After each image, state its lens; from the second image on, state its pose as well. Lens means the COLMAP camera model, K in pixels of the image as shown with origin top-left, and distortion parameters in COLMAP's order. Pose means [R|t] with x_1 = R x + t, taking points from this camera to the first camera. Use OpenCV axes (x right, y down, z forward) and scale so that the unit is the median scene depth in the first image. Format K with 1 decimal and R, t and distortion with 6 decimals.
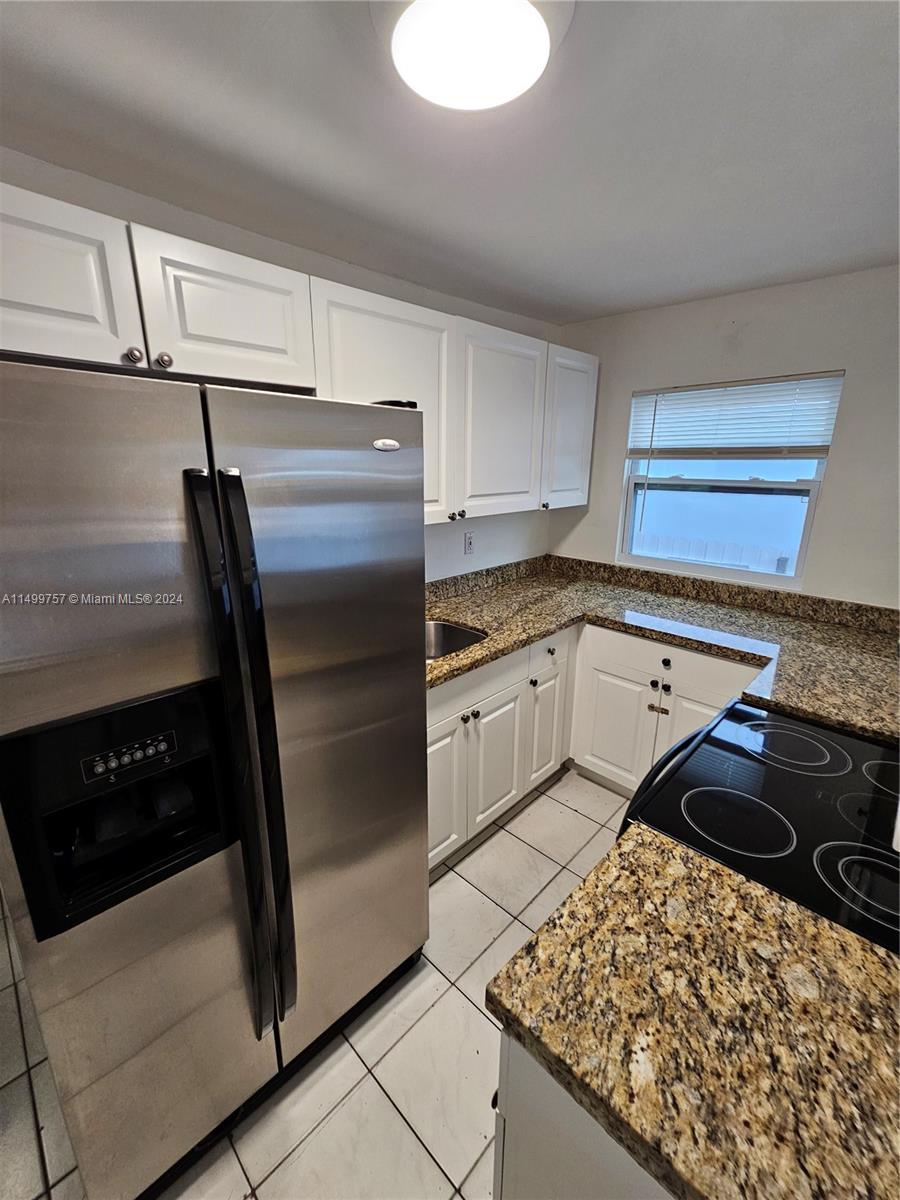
lens RADIAL K [[488.6, 0, 443.5], [0, 488.6, 596.7], [0, 0, 1]] dist [-0.000439, -0.000353]
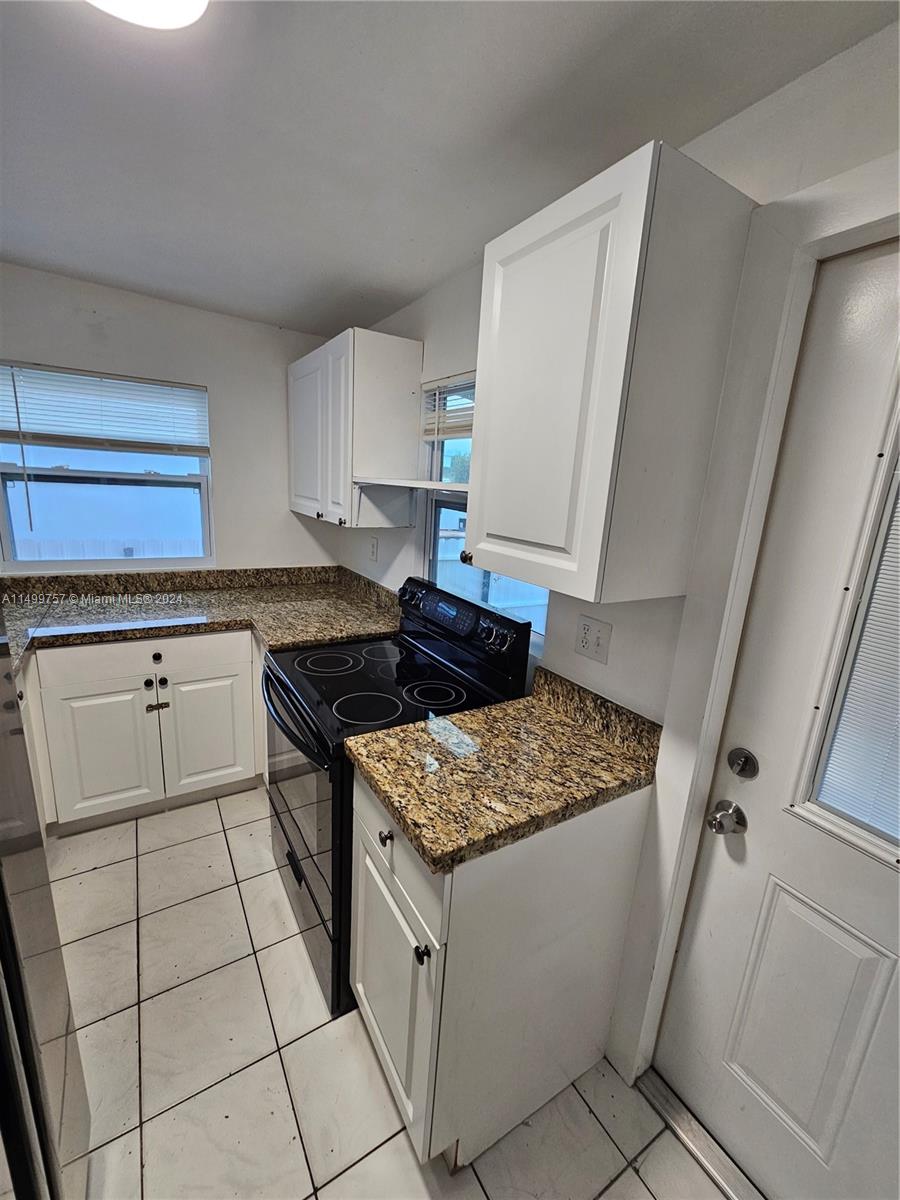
lens RADIAL K [[488.6, 0, 443.5], [0, 488.6, 596.7], [0, 0, 1]] dist [-0.000439, -0.000353]
pose [[0.241322, -0.211331, 0.947155, -0.373453], [0.203336, 0.965347, 0.163583, -0.031387], [-0.948904, 0.153115, 0.275931, 0.189530]]
